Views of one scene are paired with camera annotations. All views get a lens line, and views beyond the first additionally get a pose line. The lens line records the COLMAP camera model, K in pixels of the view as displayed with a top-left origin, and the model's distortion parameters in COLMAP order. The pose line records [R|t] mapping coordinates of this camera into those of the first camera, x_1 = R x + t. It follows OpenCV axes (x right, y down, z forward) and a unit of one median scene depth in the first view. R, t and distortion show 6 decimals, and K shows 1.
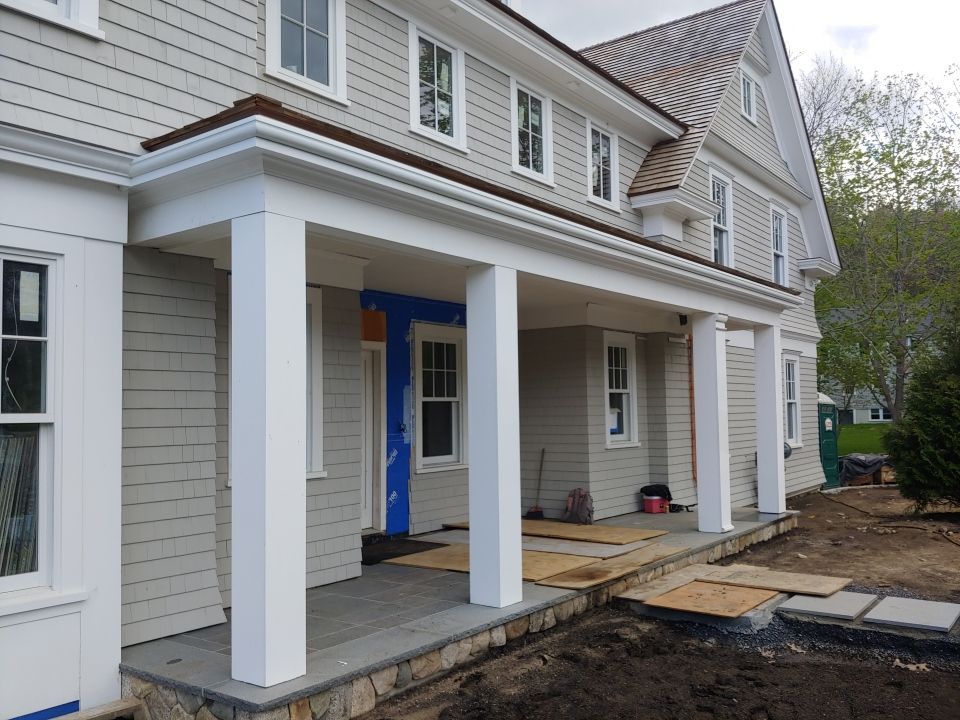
lens RADIAL K [[827.4, 0, 480.0], [0, 827.4, 360.0], [0, 0, 1]] dist [-0.000769, 0.000062]
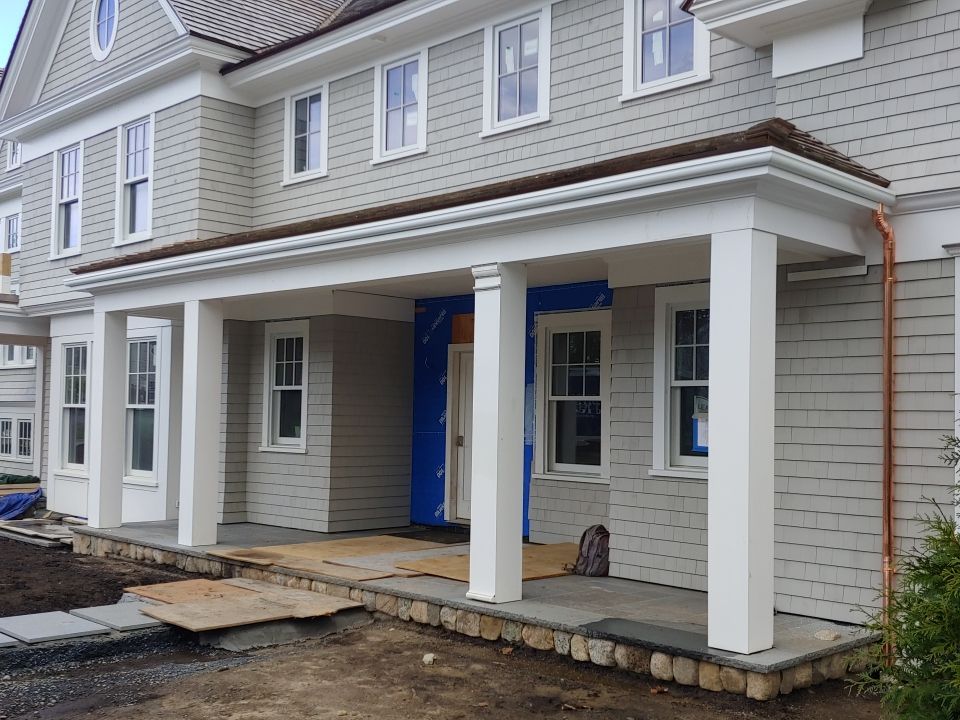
lens RADIAL K [[1048.9, 0, 480.0], [0, 1048.9, 360.0], [0, 0, 1]] dist [-0.001679, -0.001920]
pose [[-0.135713, -0.050582, -0.989456, 1.245765], [0.037812, 0.997704, -0.056190, 0.078157], [0.990026, -0.045039, -0.133488, 1.262283]]
